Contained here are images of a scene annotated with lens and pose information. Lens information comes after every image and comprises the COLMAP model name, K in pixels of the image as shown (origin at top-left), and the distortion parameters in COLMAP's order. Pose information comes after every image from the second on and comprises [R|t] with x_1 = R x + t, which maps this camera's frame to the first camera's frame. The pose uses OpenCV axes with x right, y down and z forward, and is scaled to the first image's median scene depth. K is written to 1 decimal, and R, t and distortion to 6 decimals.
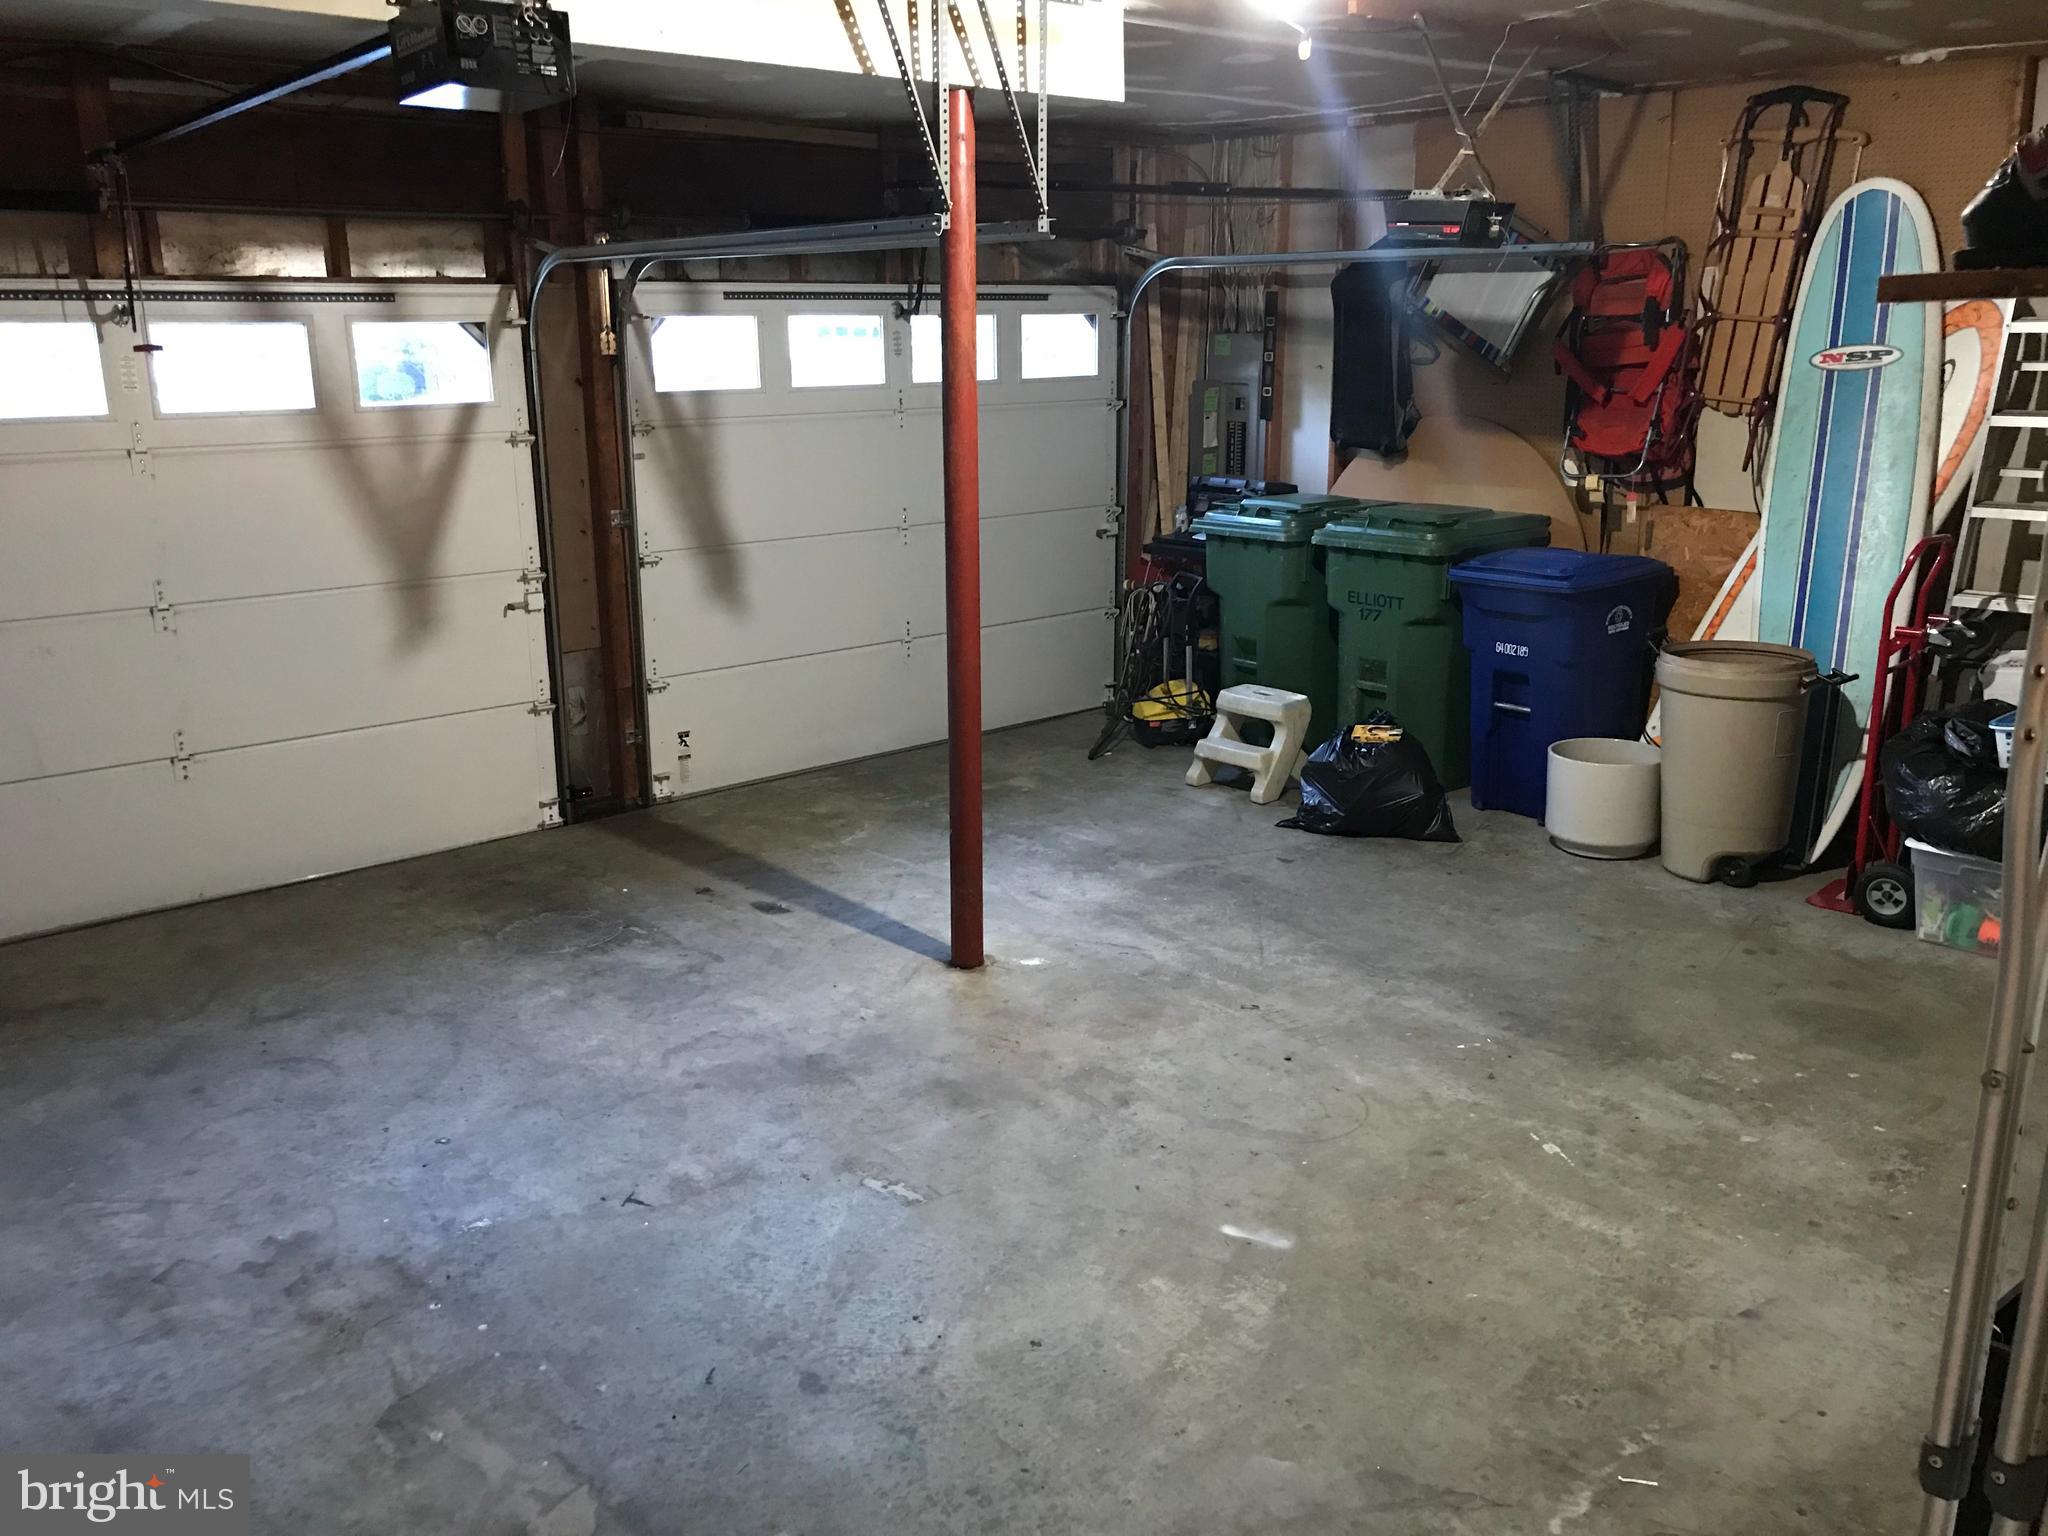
lens RADIAL K [[1652.3, 0, 1024.0], [0, 1652.3, 768.0], [0, 0, 1]] dist [0.022972, -0.012403]
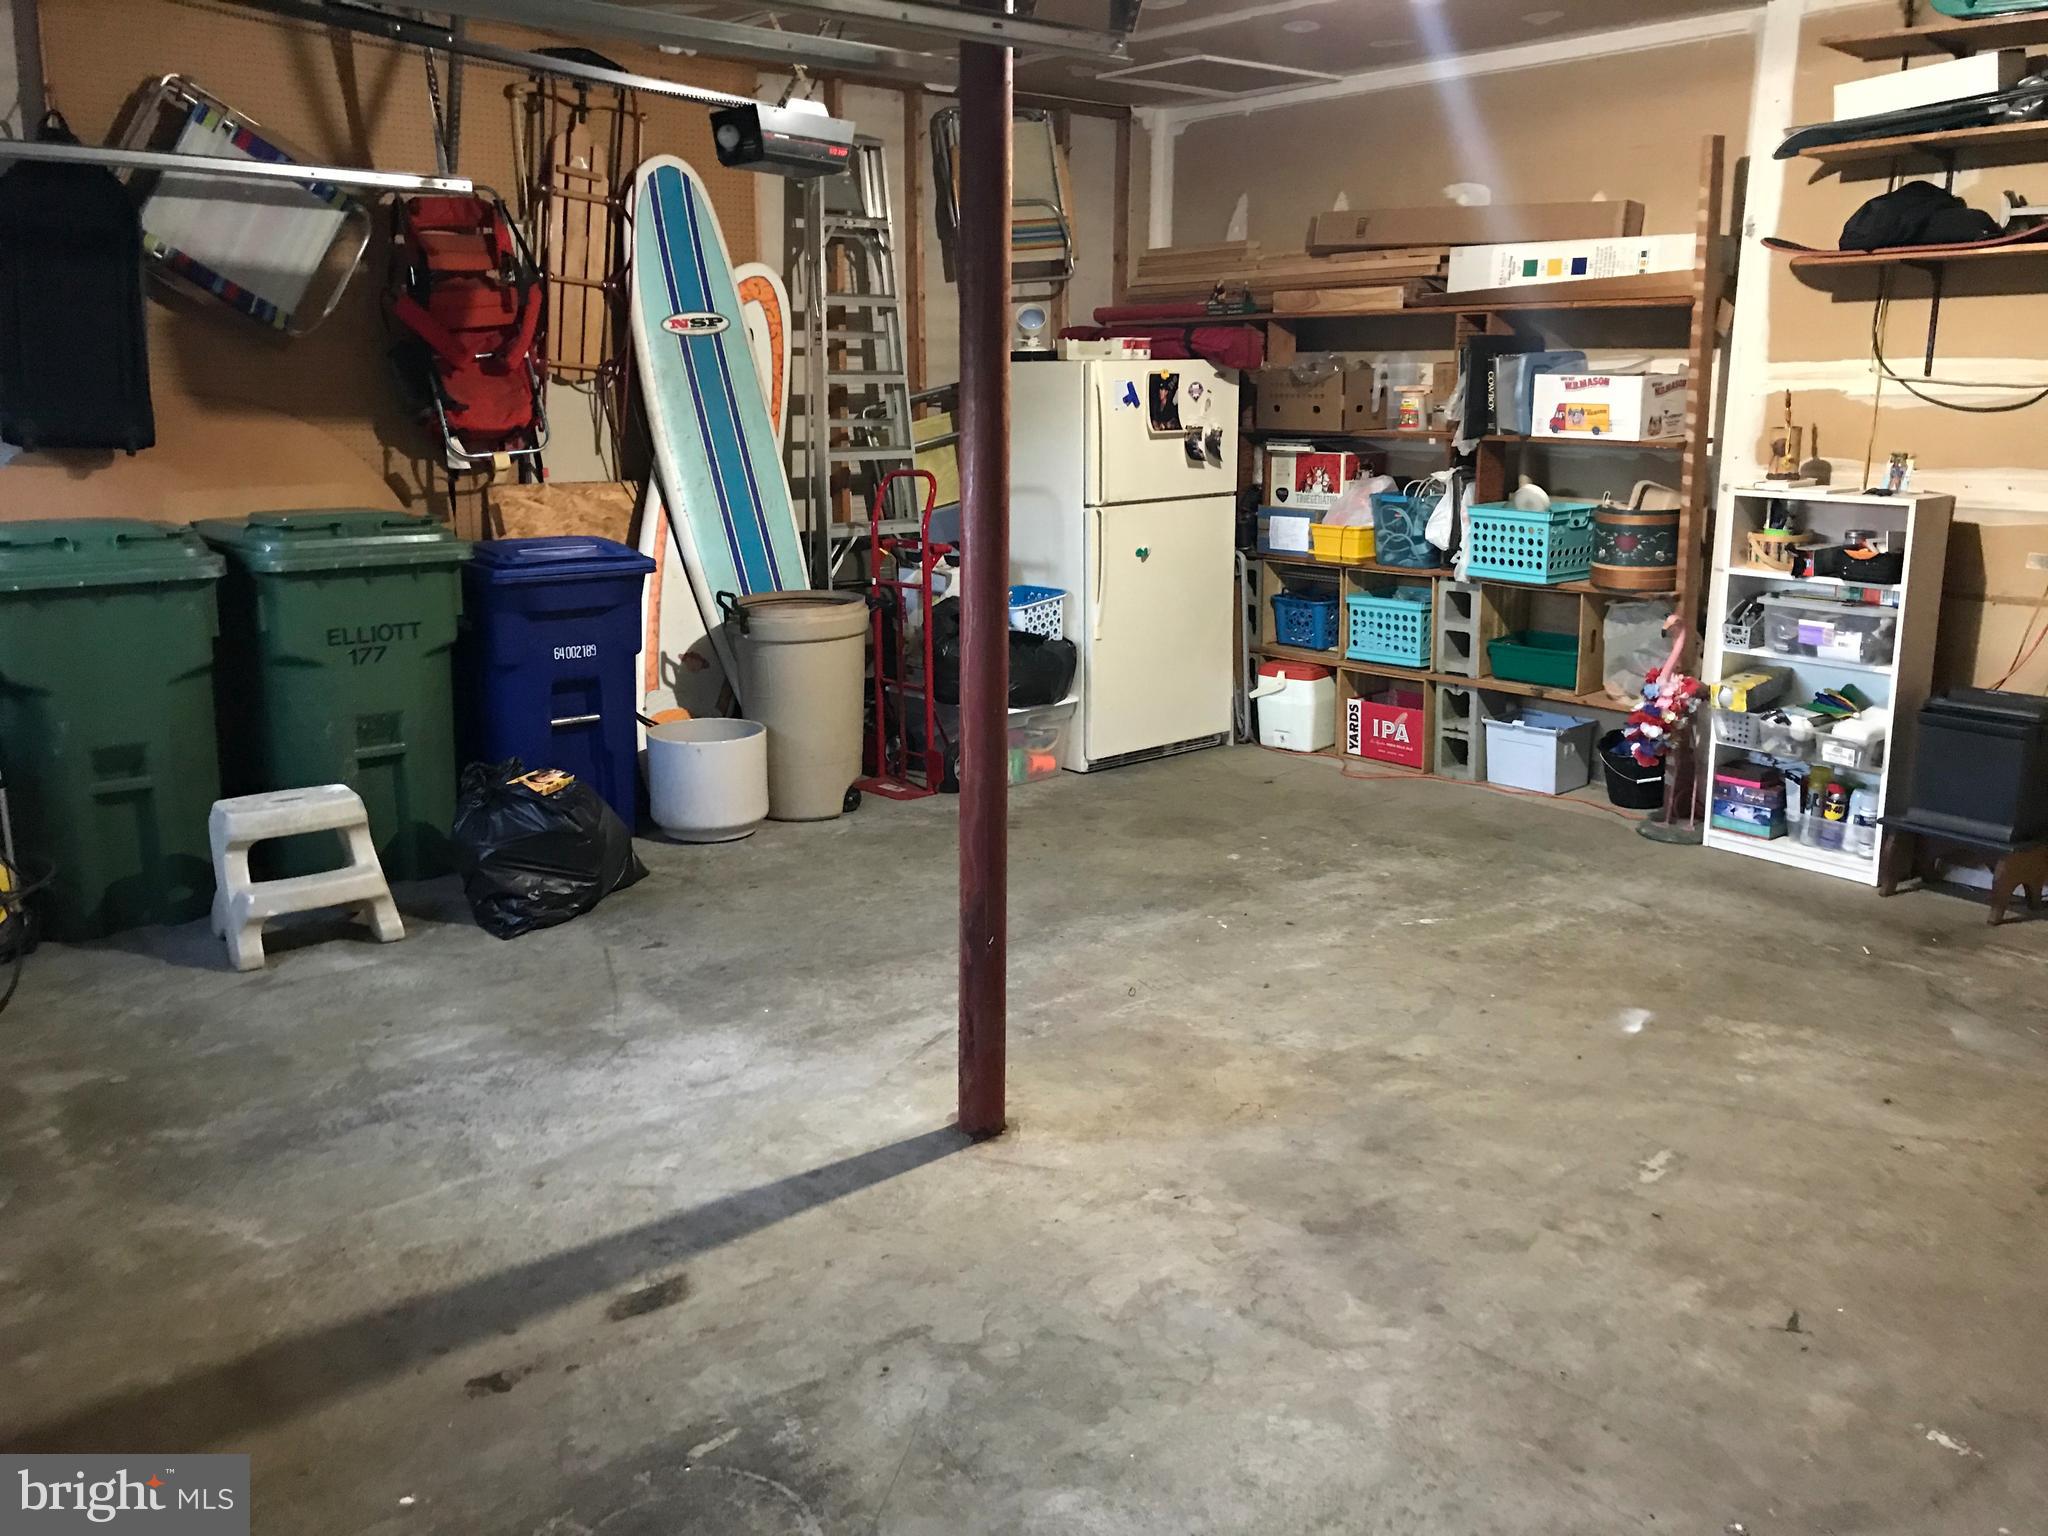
lens RADIAL K [[1652.3, 0, 1024.0], [0, 1652.3, 768.0], [0, 0, 1]] dist [0.022972, -0.012403]
pose [[0.045376, -0.226856, 0.972871, -0.683900], [0.254143, 0.944453, 0.208376, -0.168526], [-0.966102, 0.237793, 0.100509, 0.876668]]
